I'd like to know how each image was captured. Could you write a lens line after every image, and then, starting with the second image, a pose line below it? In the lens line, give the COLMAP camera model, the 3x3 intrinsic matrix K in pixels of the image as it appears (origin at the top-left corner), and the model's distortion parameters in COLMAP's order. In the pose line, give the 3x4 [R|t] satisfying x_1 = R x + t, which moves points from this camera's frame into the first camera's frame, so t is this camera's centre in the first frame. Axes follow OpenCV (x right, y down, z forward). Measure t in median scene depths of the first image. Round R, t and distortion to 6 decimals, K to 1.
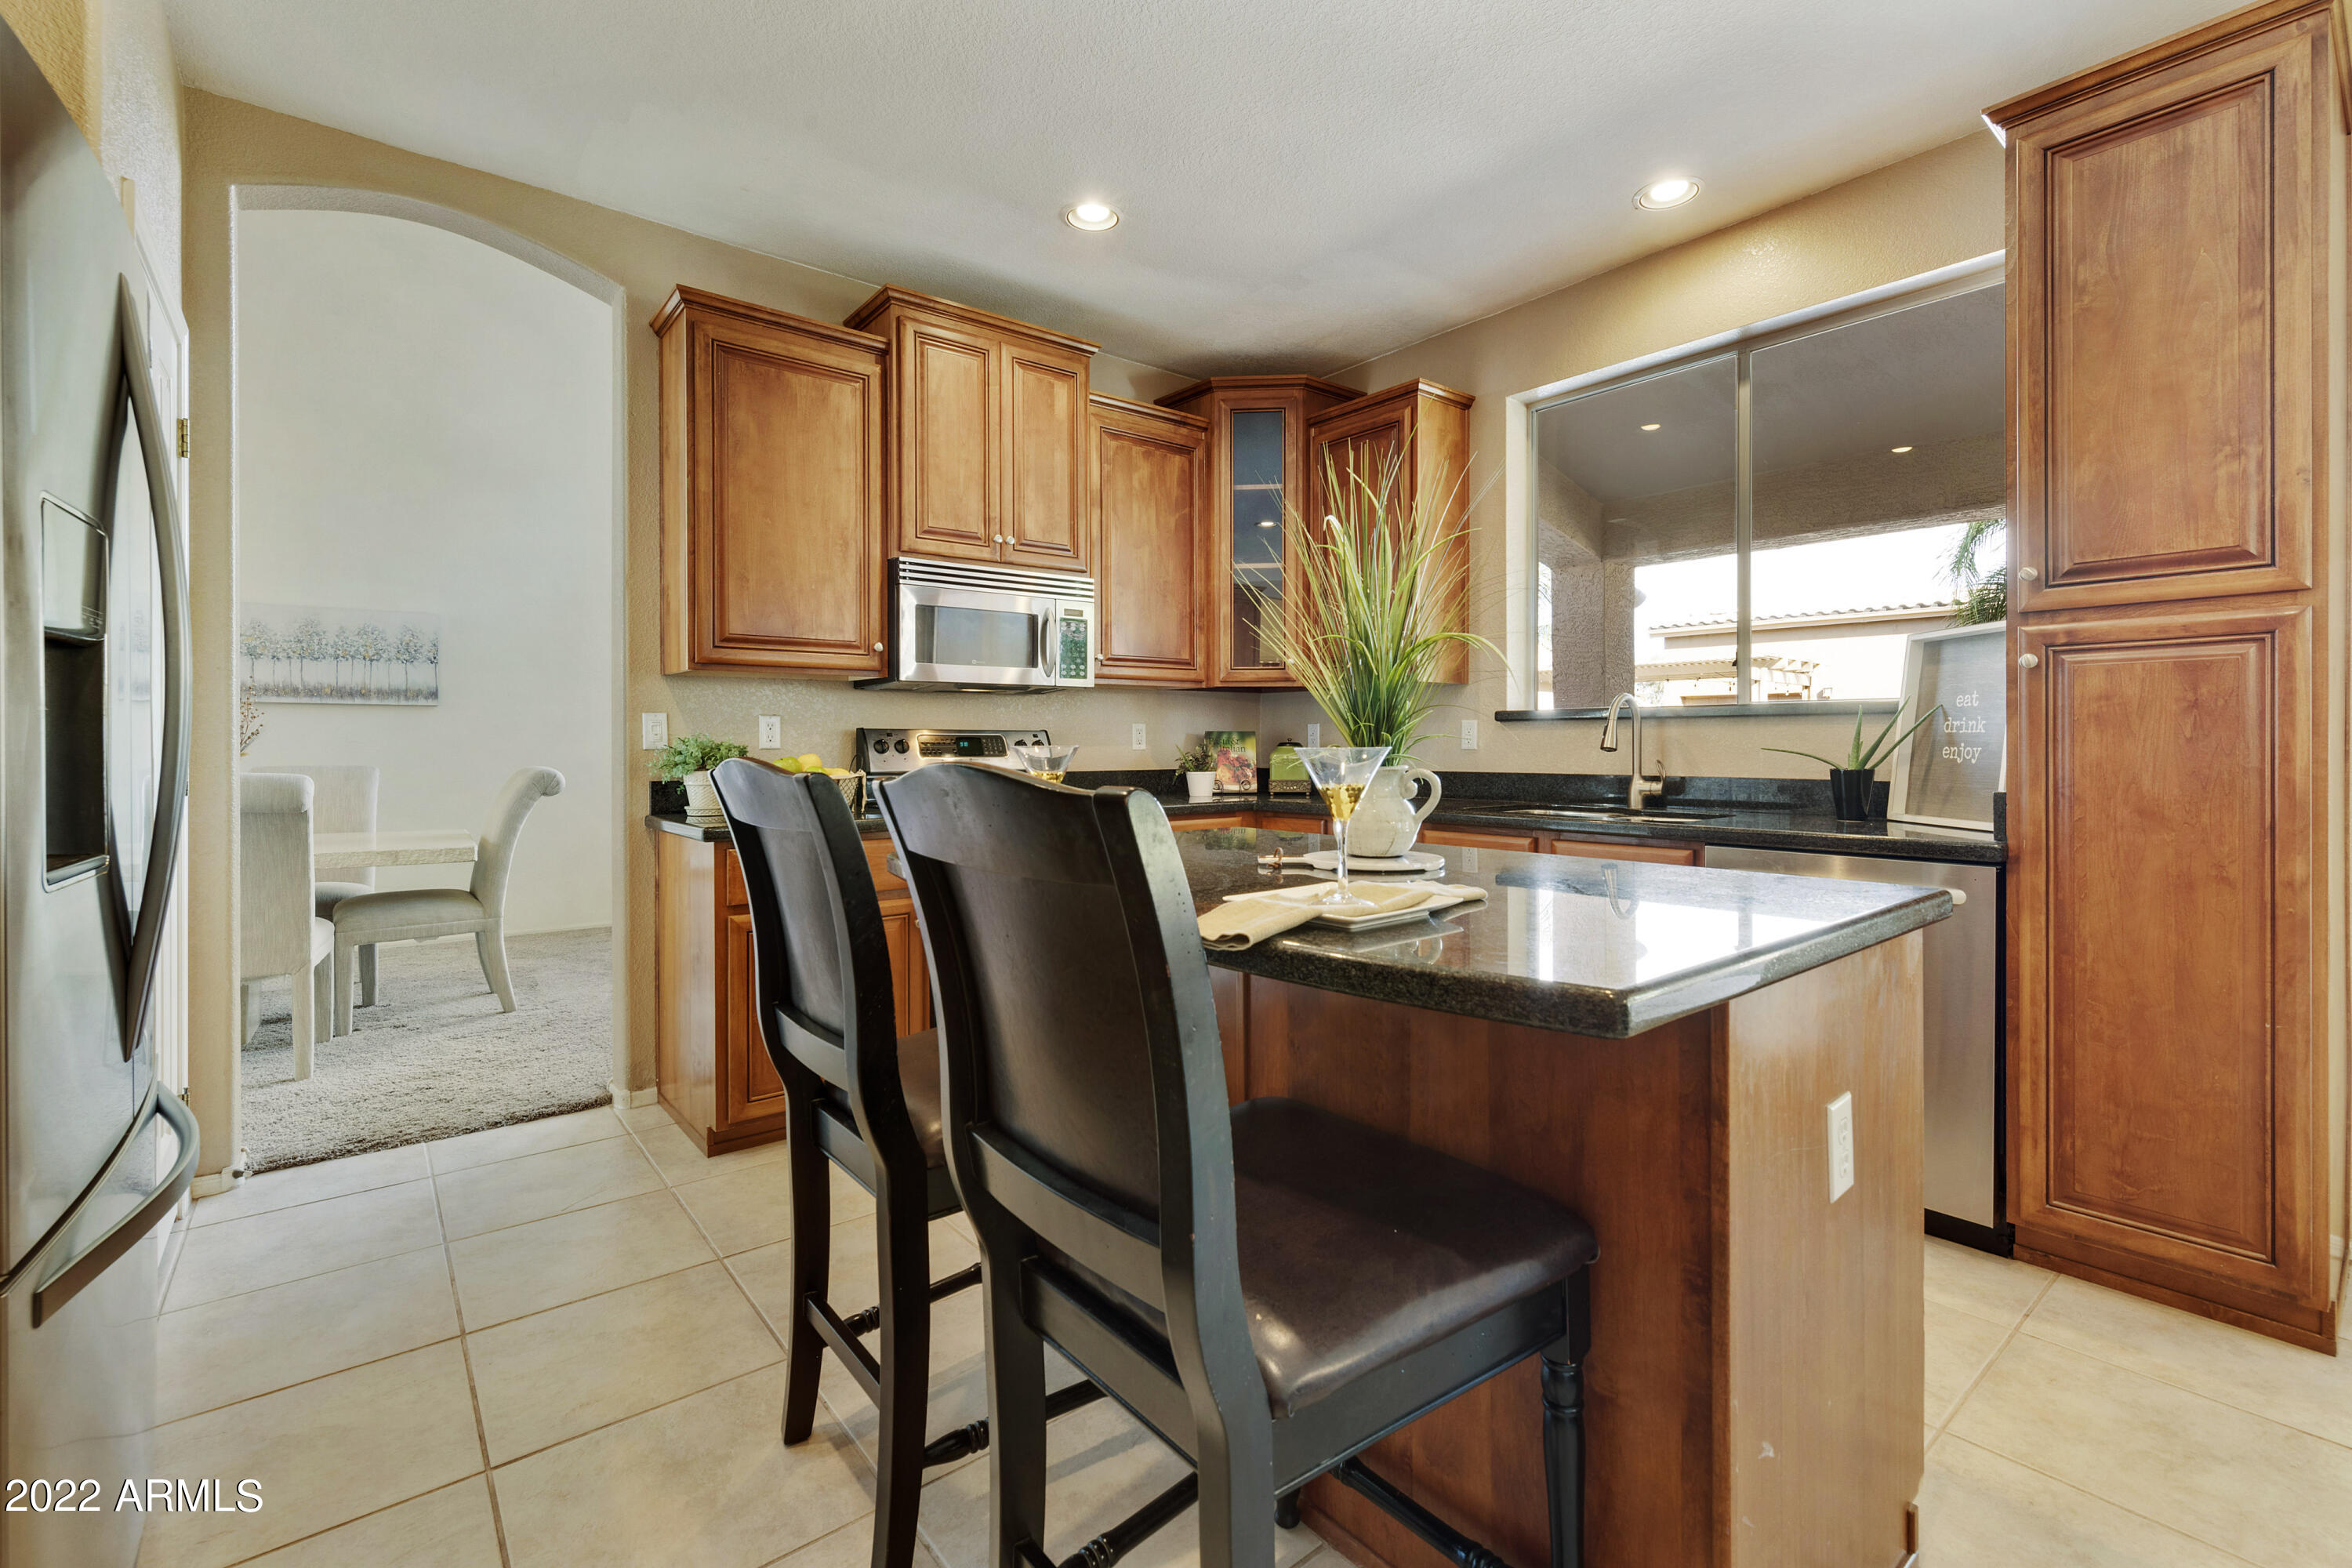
lens RADIAL K [[1020.8, 0, 1181.2], [0, 1020.8, 740.4], [0, 0, 1]] dist [0.000756, -0.000070]
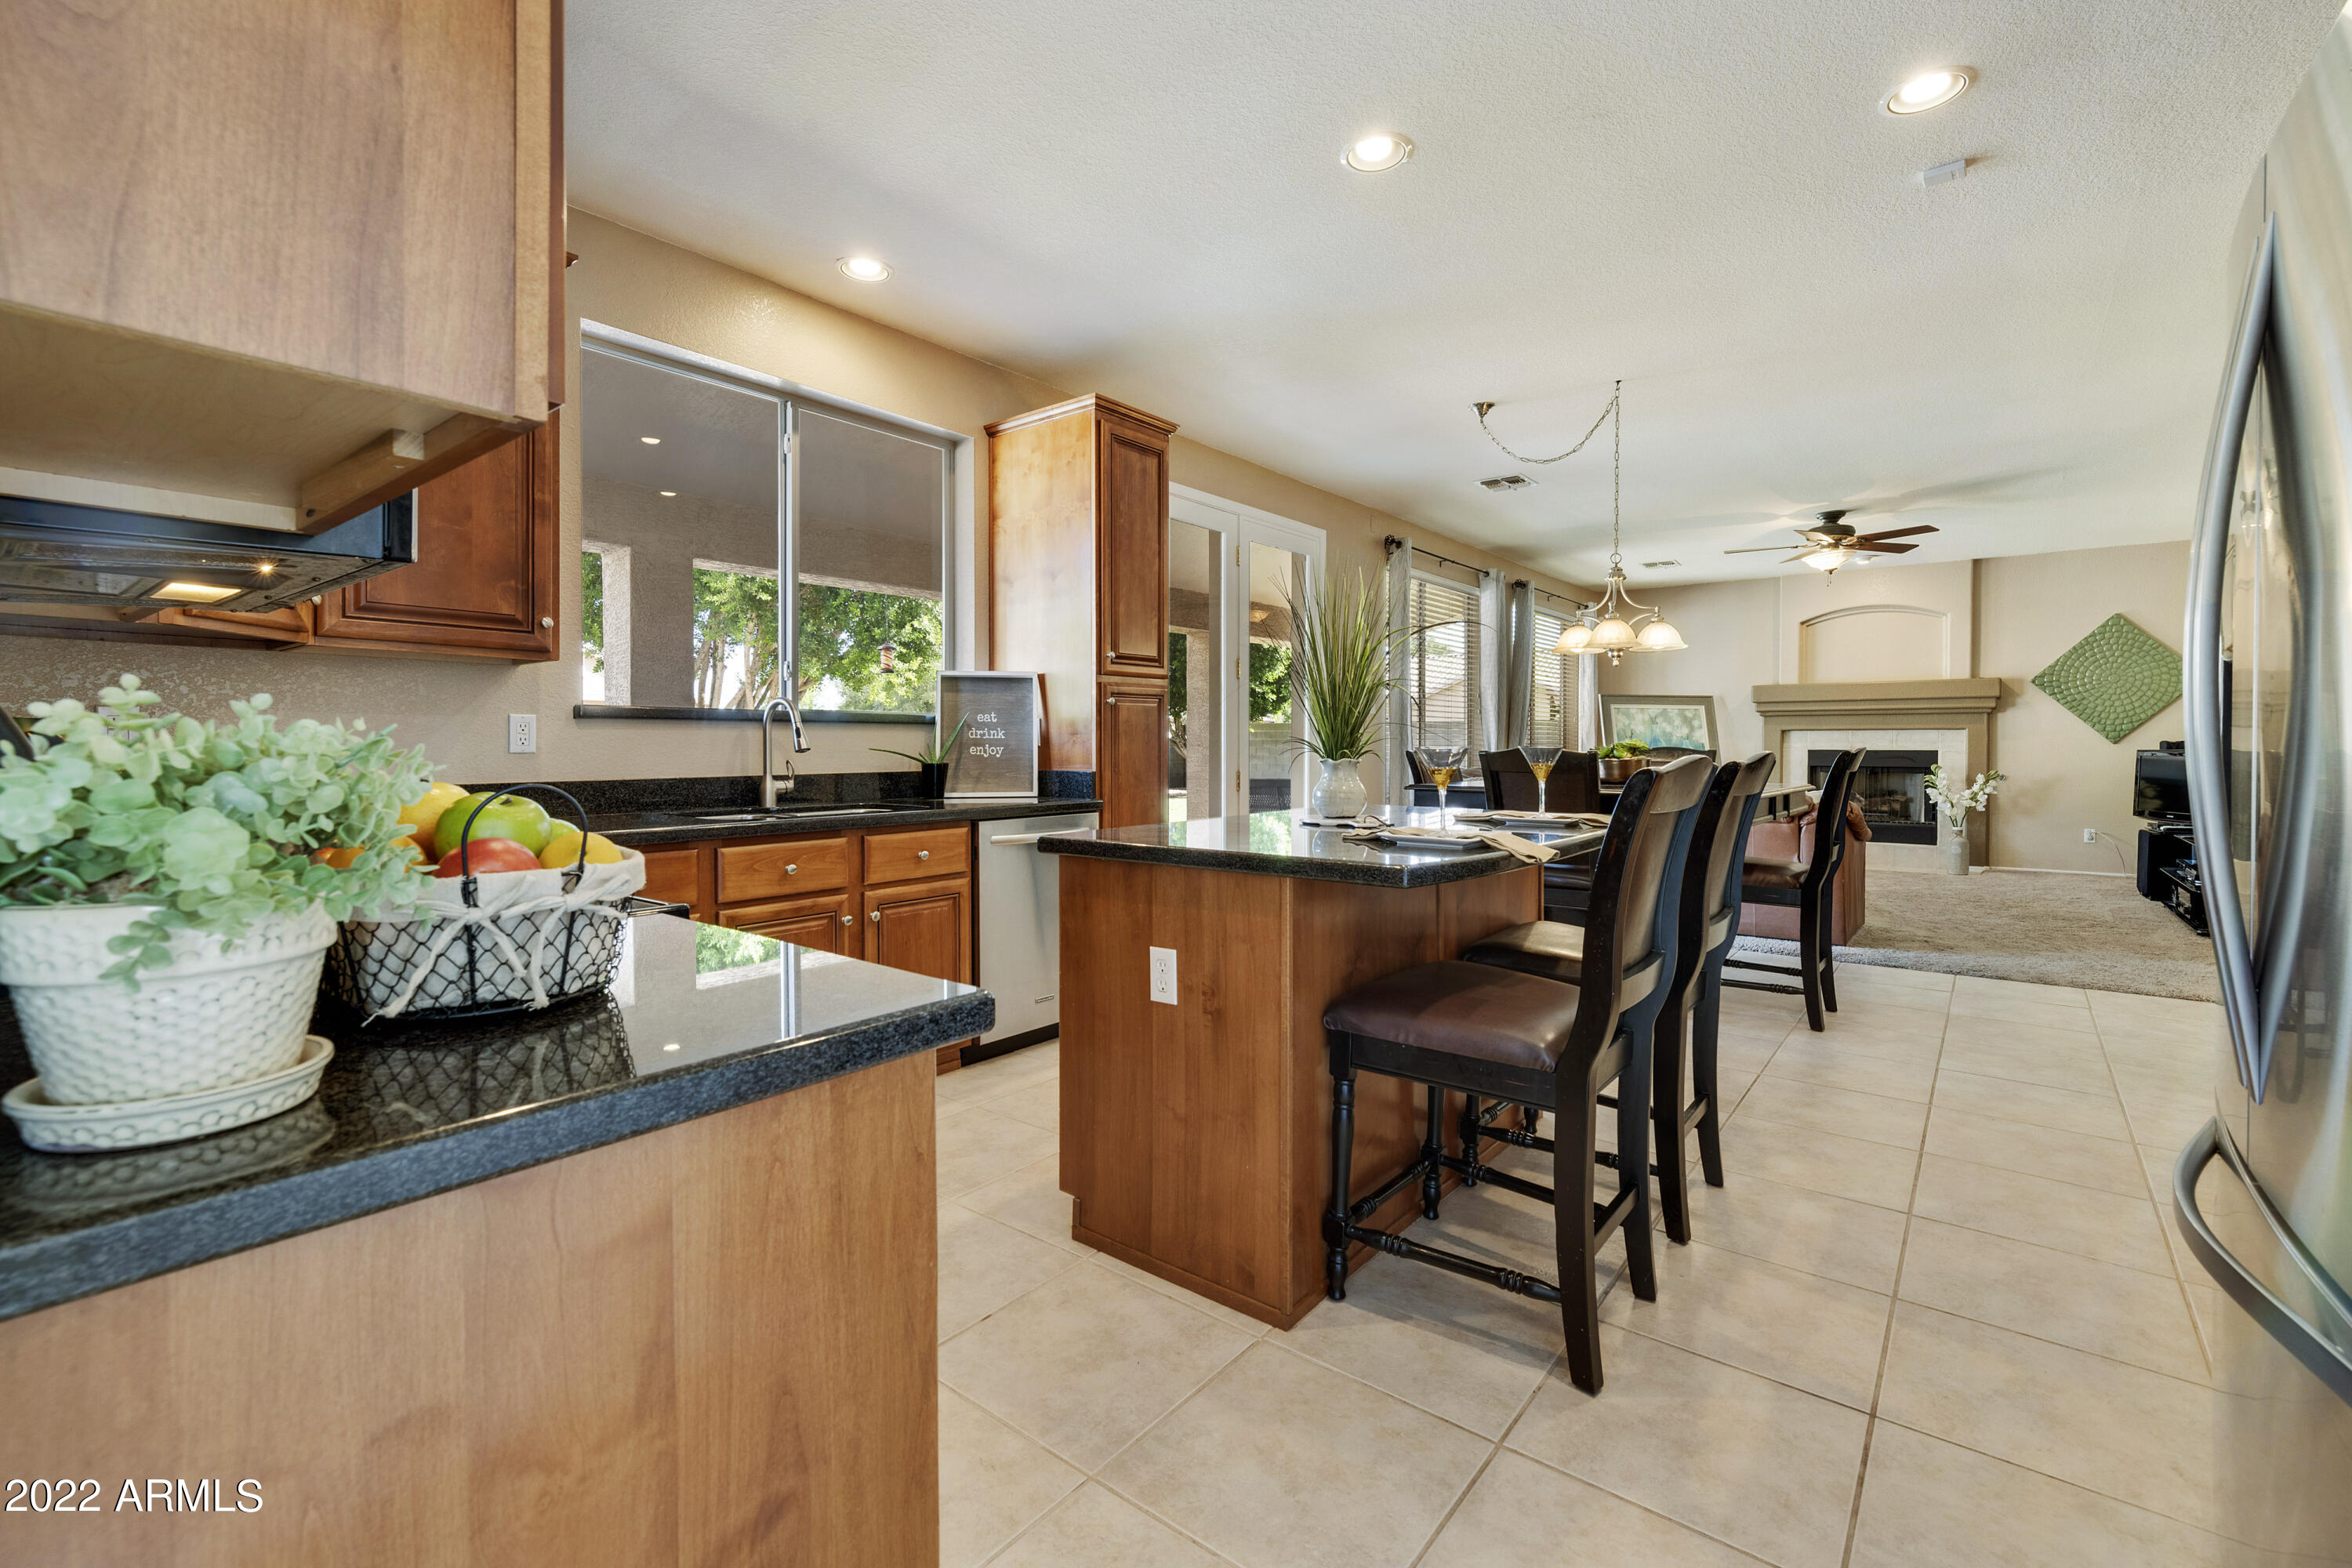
lens RADIAL K [[1020.8, 0, 1181.2], [0, 1020.8, 740.4], [0, 0, 1]] dist [0.000756, -0.000070]
pose [[-0.219356, 0.006937, 0.975620, -0.703273], [-0.001304, 0.999972, -0.007403, 0.006435], [-0.975644, -0.002896, -0.219341, 0.870957]]
